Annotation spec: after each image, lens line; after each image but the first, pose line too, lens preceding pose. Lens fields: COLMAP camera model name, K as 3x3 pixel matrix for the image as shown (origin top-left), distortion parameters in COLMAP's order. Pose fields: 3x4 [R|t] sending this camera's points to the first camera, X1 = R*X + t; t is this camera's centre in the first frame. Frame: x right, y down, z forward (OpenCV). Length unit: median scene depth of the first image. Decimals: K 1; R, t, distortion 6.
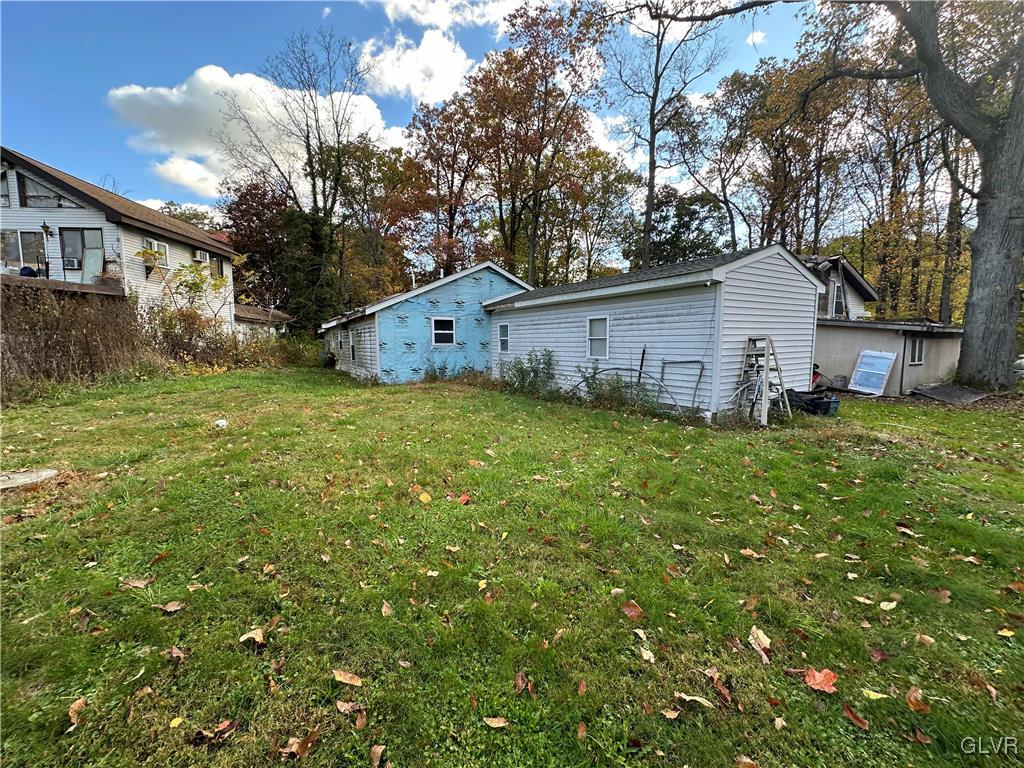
lens RADIAL K [[405.5, 0, 511.6], [0, 405.5, 382.8], [0, 0, 1]] dist [0.001768, 0.000097]
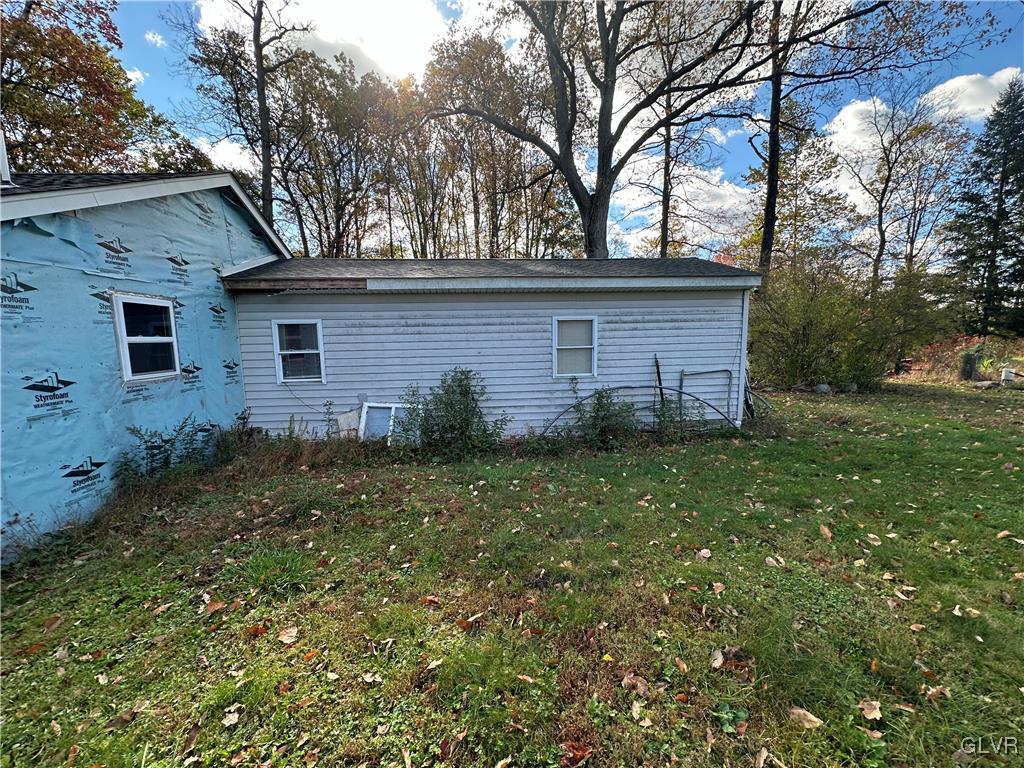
lens RADIAL K [[405.5, 0, 510.2], [0, 405.5, 384.7], [0, 0, 1]] dist [0.001768, 0.000097]
pose [[0.445918, -0.109232, 0.888384, -0.492074], [0.108548, 0.991799, 0.067462, -0.111184], [-0.888468, 0.066350, 0.454118, 0.820286]]
